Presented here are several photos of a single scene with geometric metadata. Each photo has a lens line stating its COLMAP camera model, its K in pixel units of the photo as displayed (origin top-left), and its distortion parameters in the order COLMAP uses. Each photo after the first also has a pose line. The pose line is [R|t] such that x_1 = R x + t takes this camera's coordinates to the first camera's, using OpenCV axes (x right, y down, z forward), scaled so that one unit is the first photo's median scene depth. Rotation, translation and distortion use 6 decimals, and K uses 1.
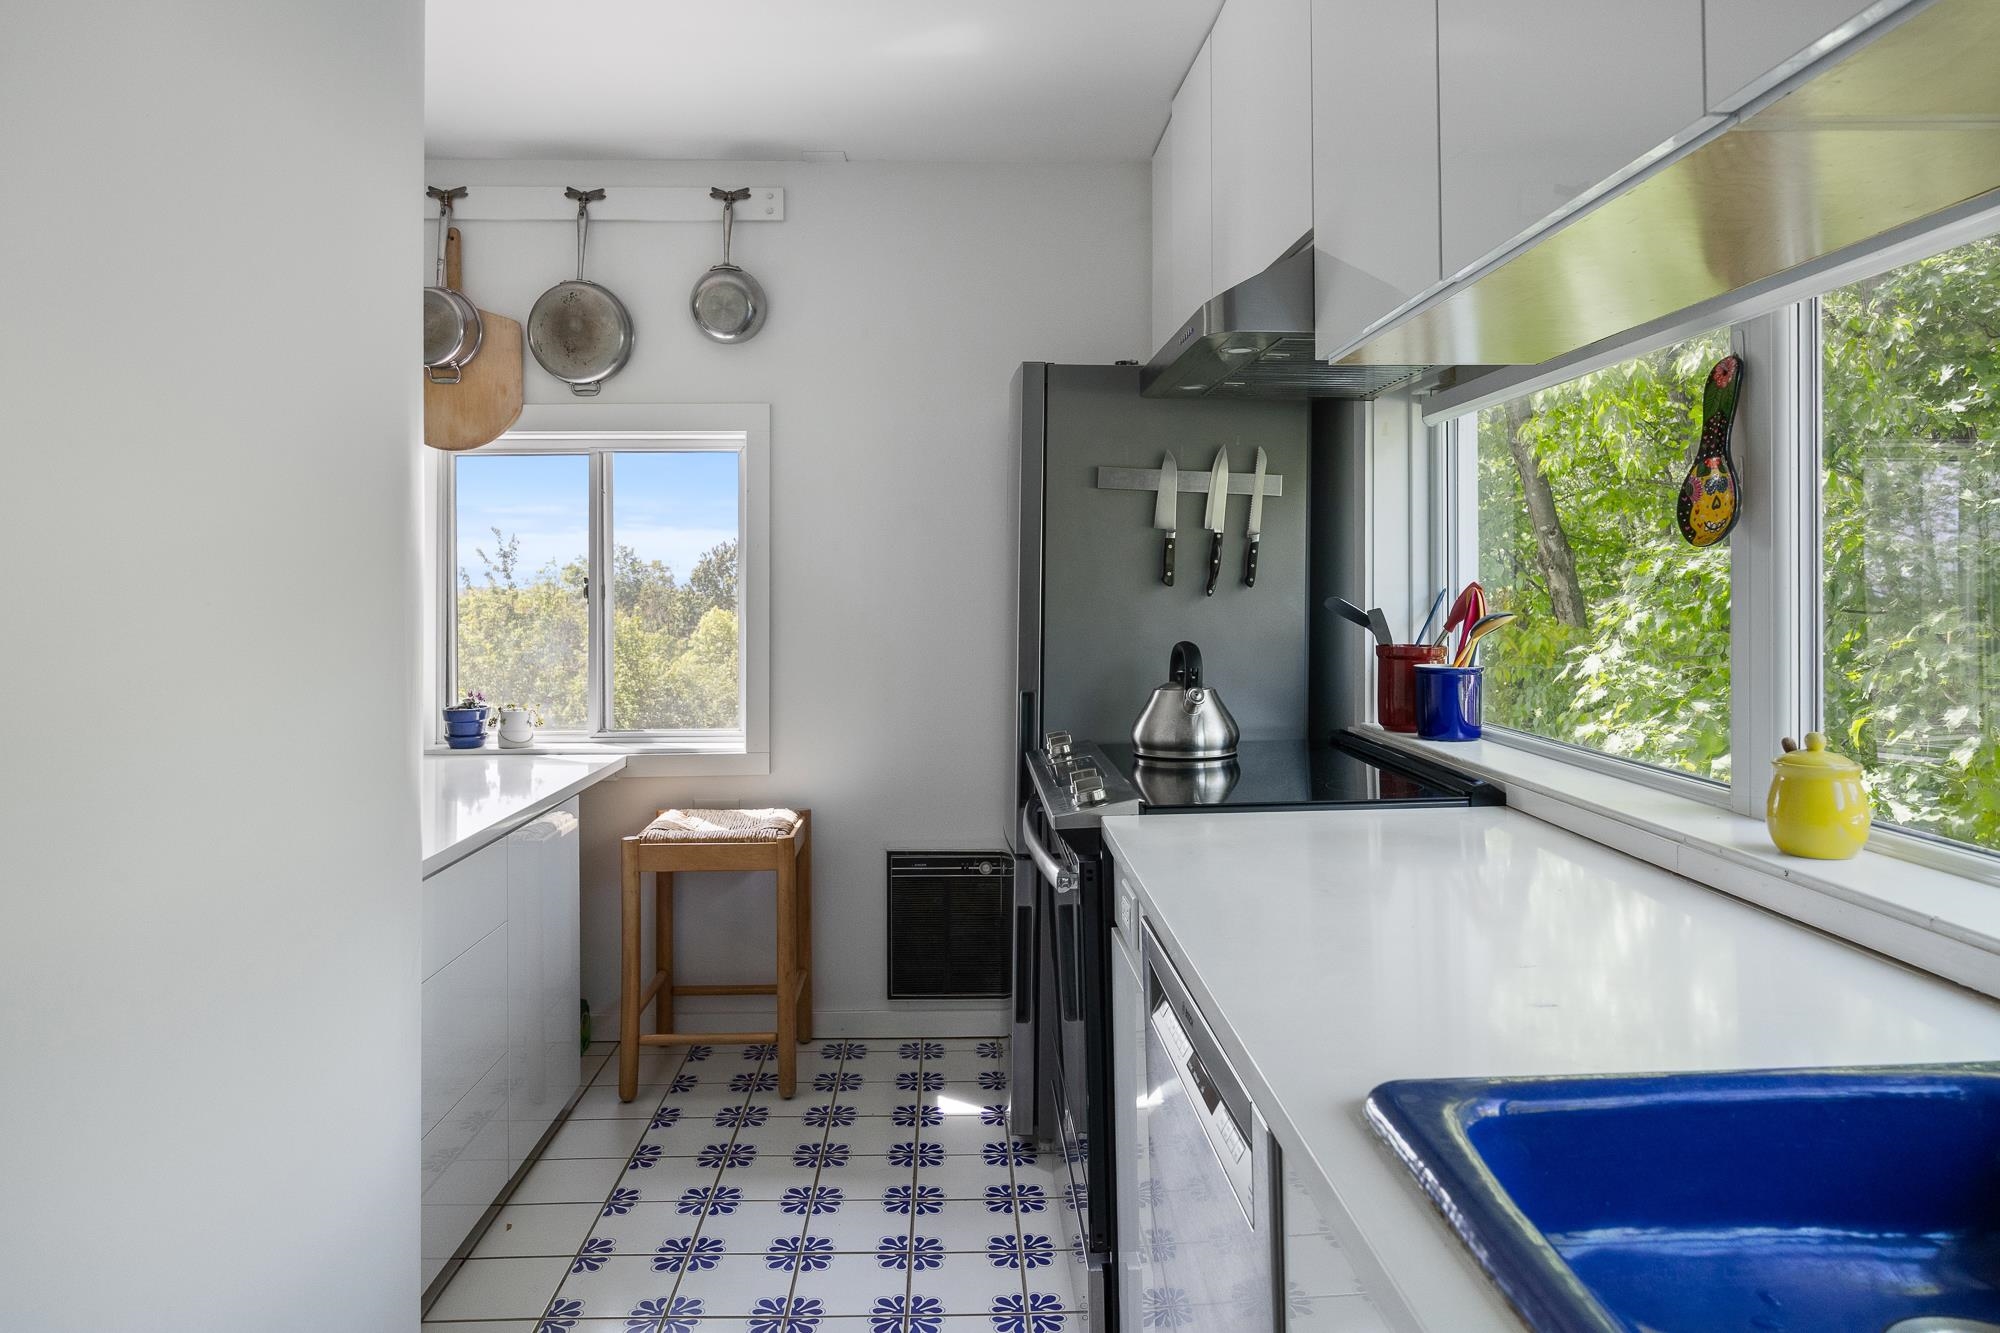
lens RADIAL K [[1291.6, 0, 981.2], [0, 1291.6, 594.4], [0, 0, 1]] dist [-0.000558, 0.000787]
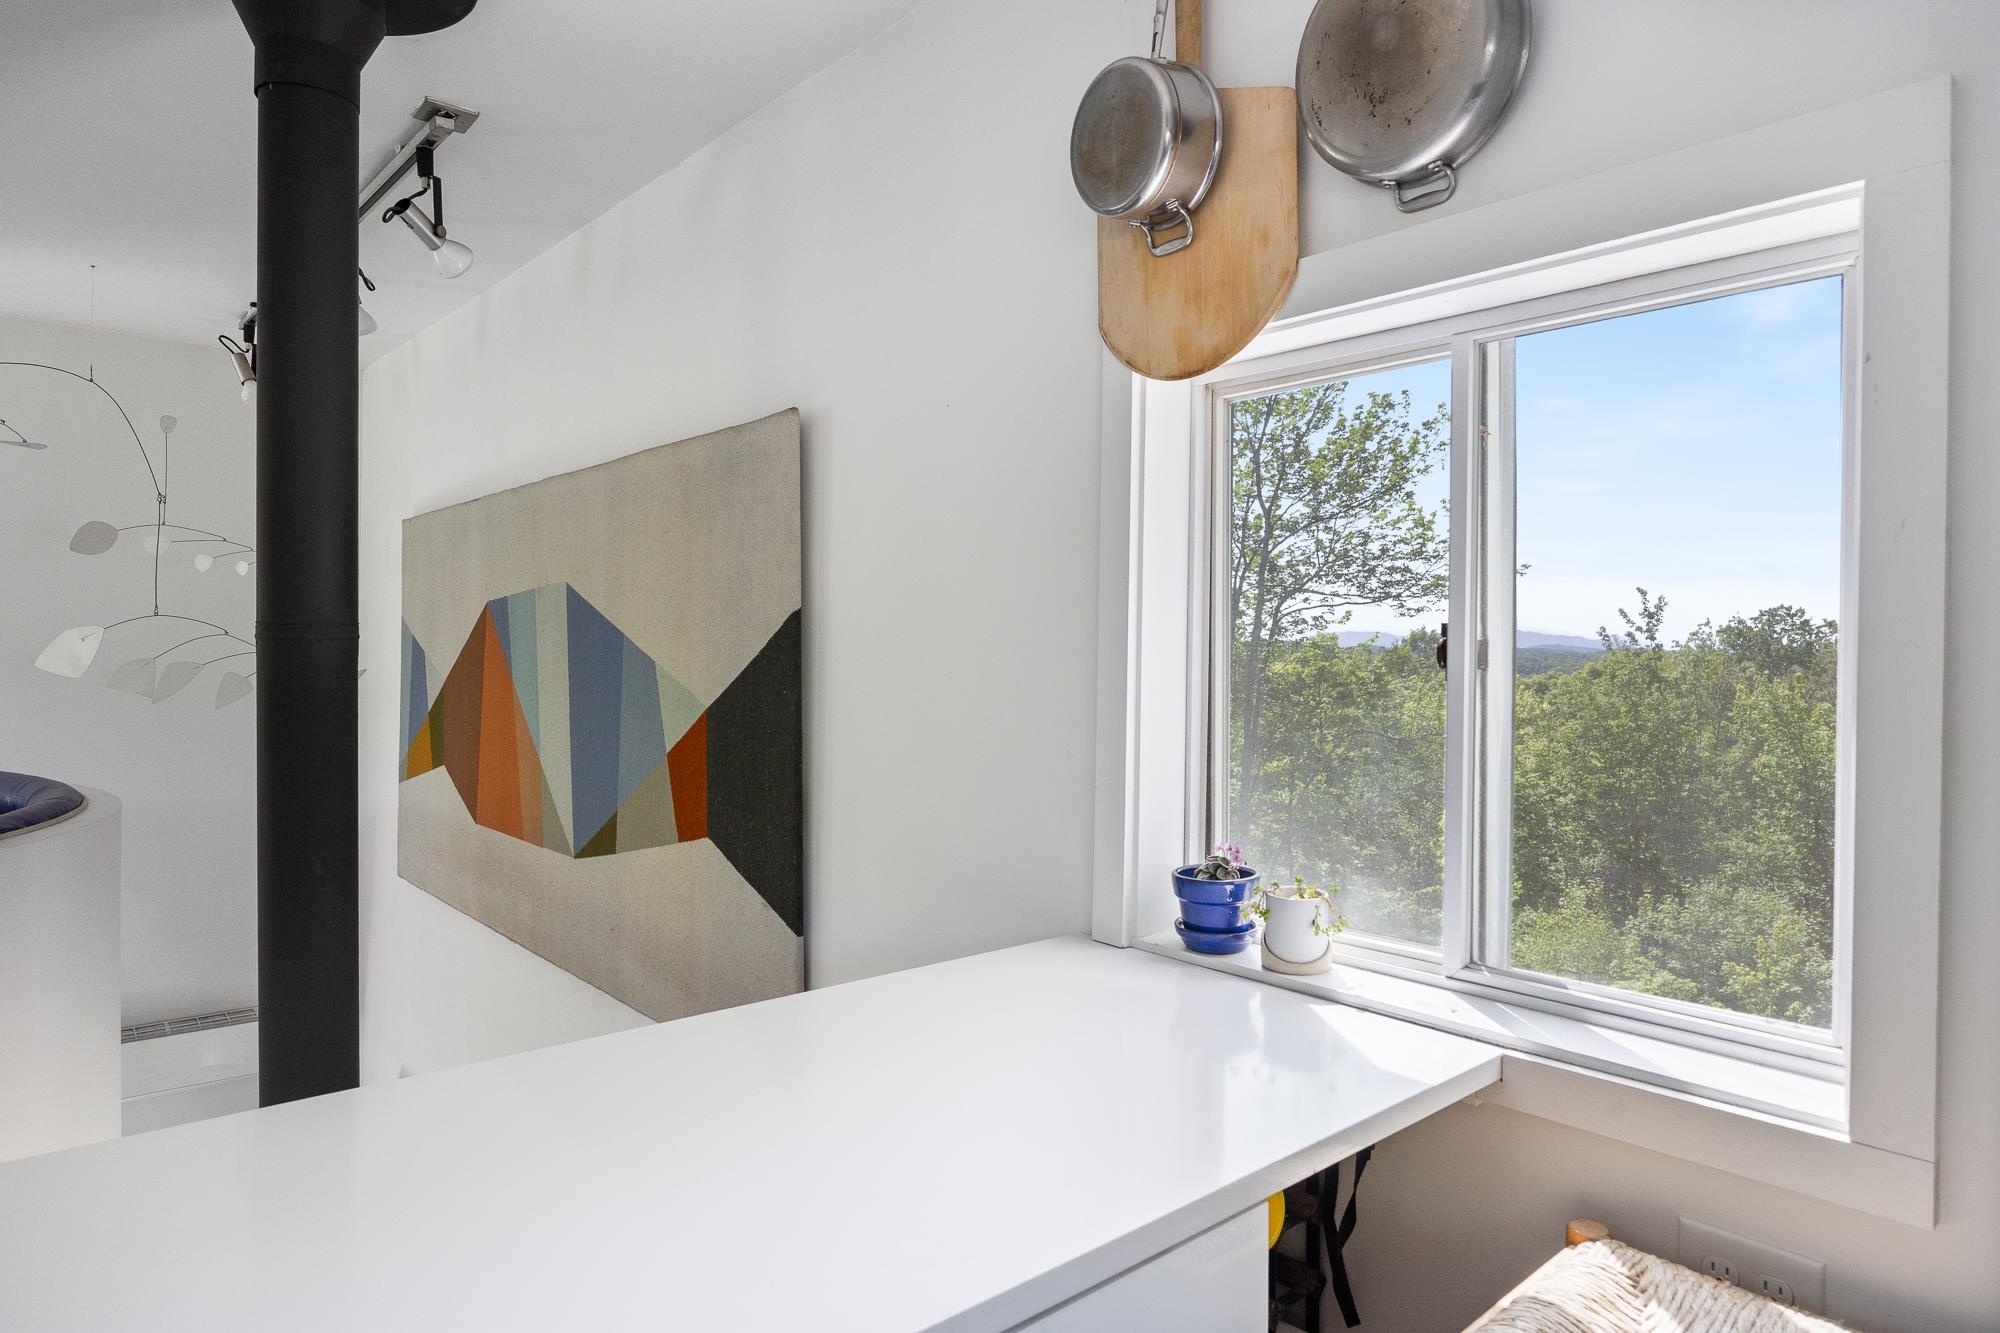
lens RADIAL K [[1179.1, 0, 997.2], [0, 1179.1, 659.5], [0, 0, 1]] dist [-0.019418, -0.001210]
pose [[0.641425, 0.012485, -0.767084, -0.092857], [-0.009270, 0.999921, 0.008523, -0.002521], [0.767130, 0.001644, 0.641490, 0.632226]]
